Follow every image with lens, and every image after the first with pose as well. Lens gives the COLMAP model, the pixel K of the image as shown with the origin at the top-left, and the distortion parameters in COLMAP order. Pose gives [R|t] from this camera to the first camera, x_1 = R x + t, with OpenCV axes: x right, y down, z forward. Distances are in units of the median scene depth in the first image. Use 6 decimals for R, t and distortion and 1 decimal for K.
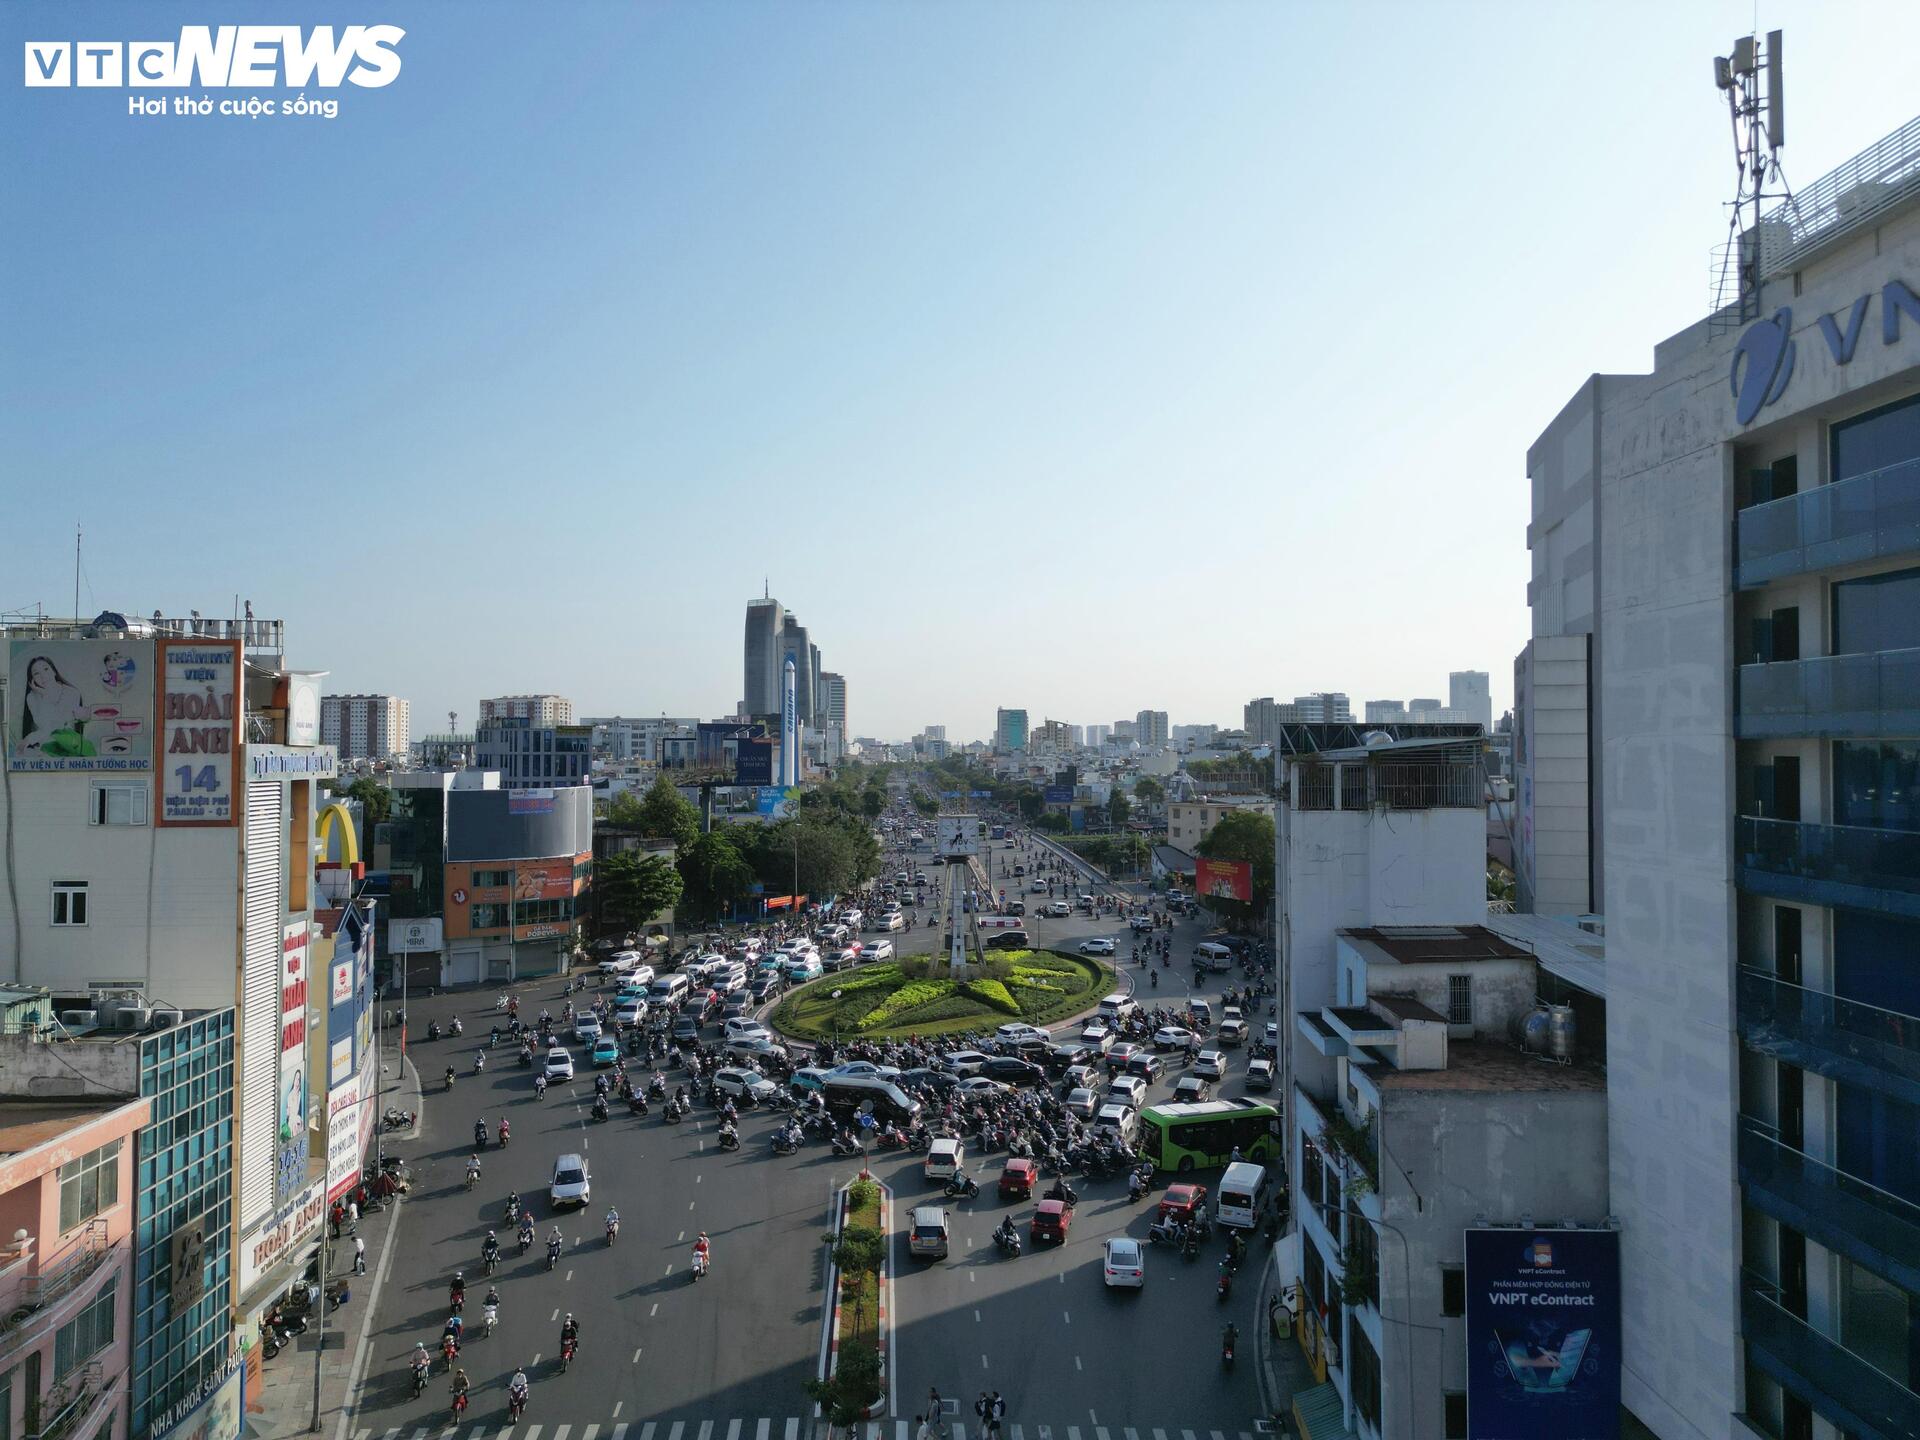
lens RADIAL K [[1334.6, 0, 960.0], [0, 1334.6, 720.0], [0, 0, 1]] dist [0.061245, -0.070717]
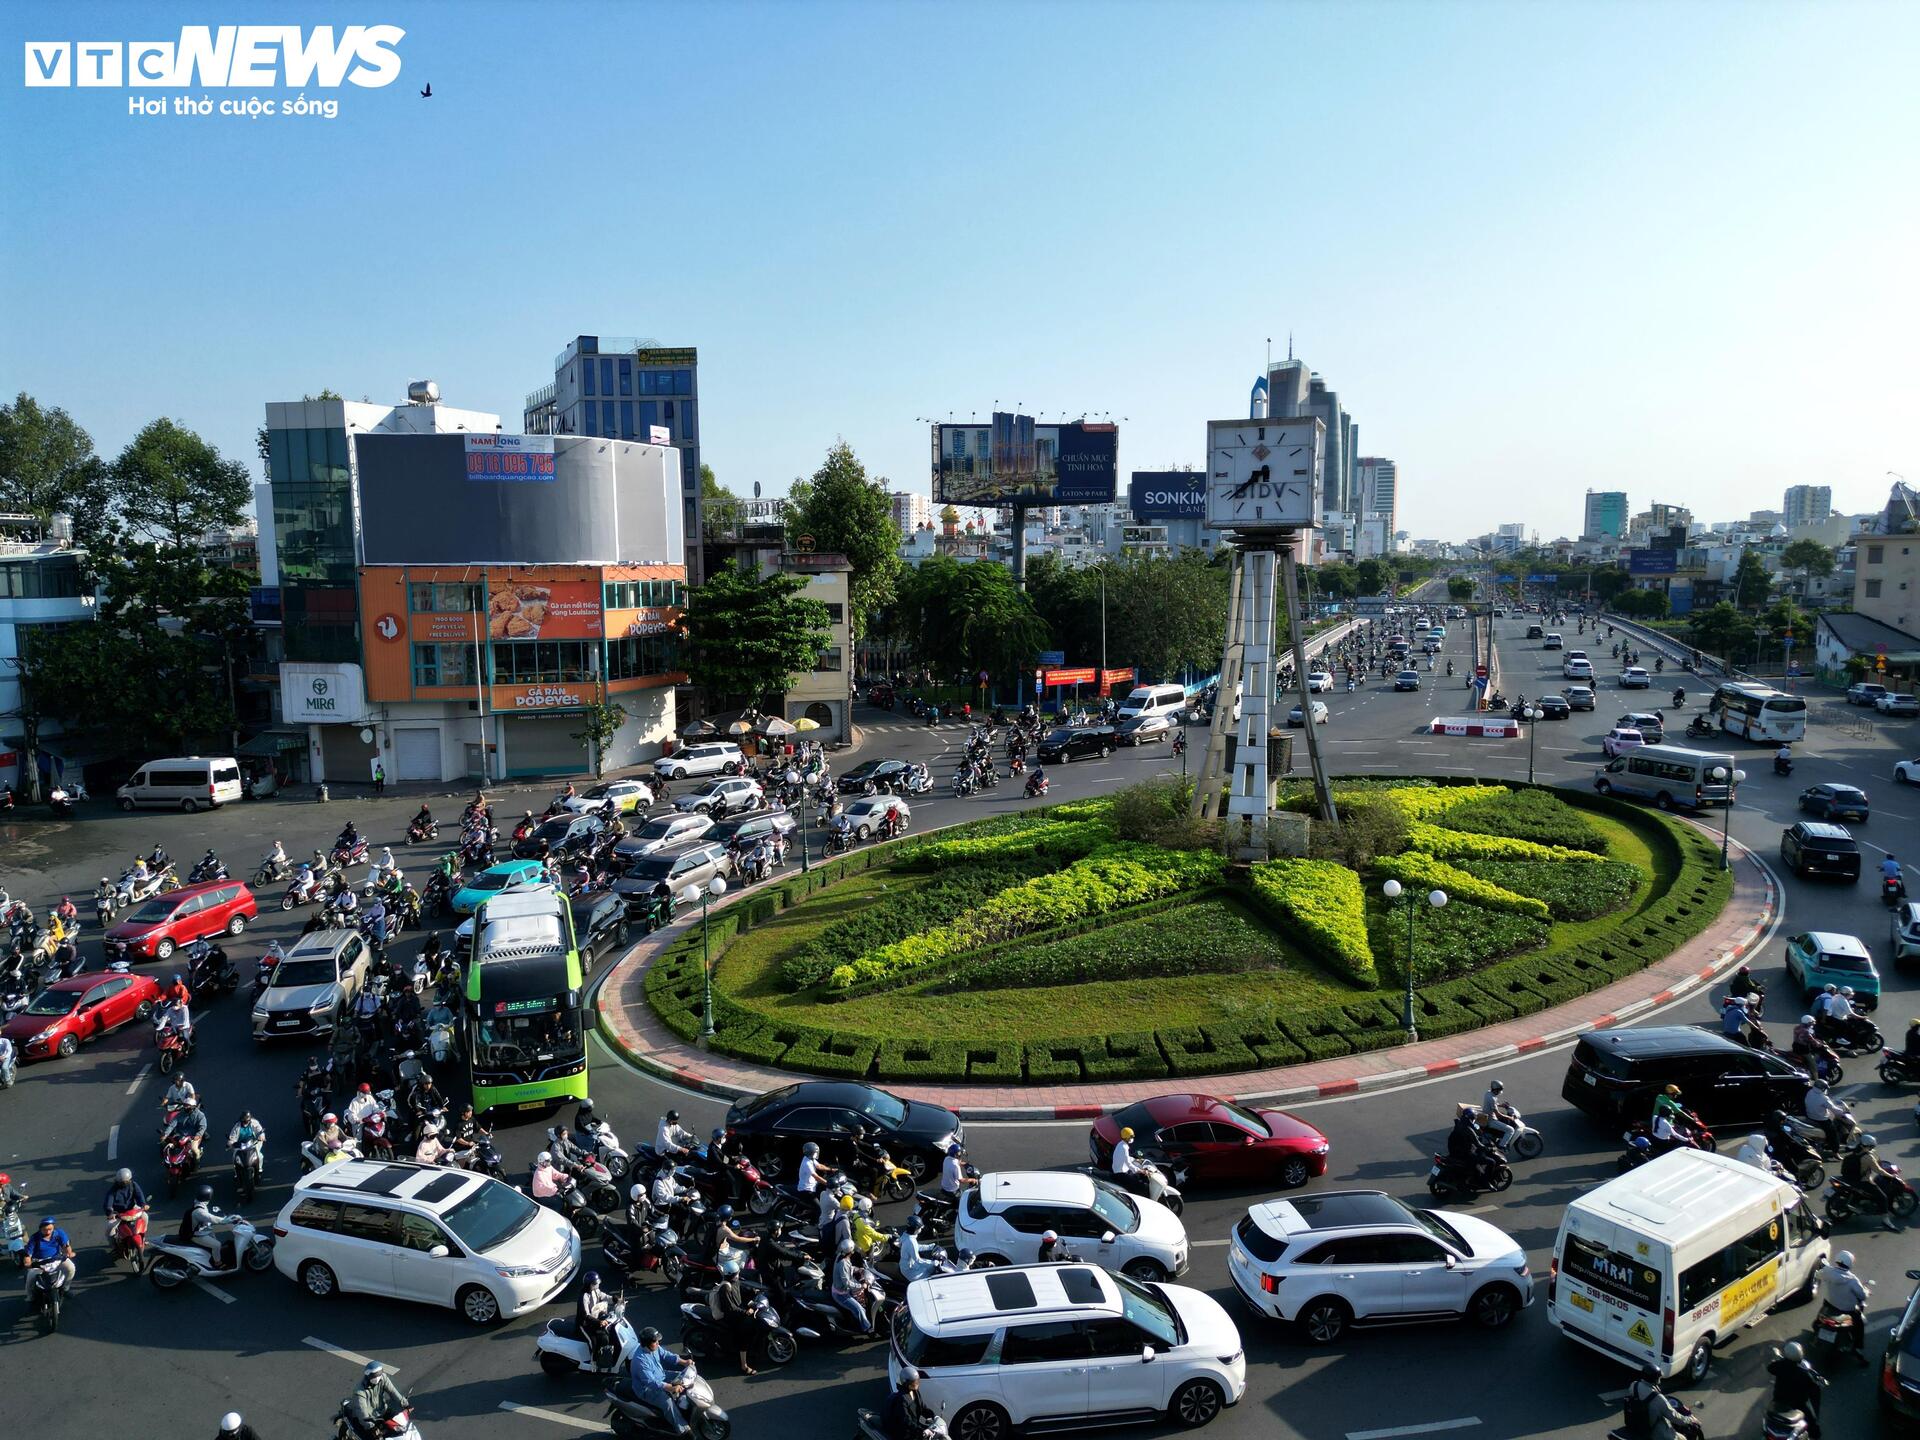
lens RADIAL K [[1334.6, 0, 960.0], [0, 1334.6, 720.0], [0, 0, 1]] dist [0.061245, -0.070717]
pose [[0.917397, 0.041147, -0.395840, 0.053241], [0.014444, 0.990543, 0.136442, 0.074979], [0.397710, -0.130889, 0.908127, 0.452280]]
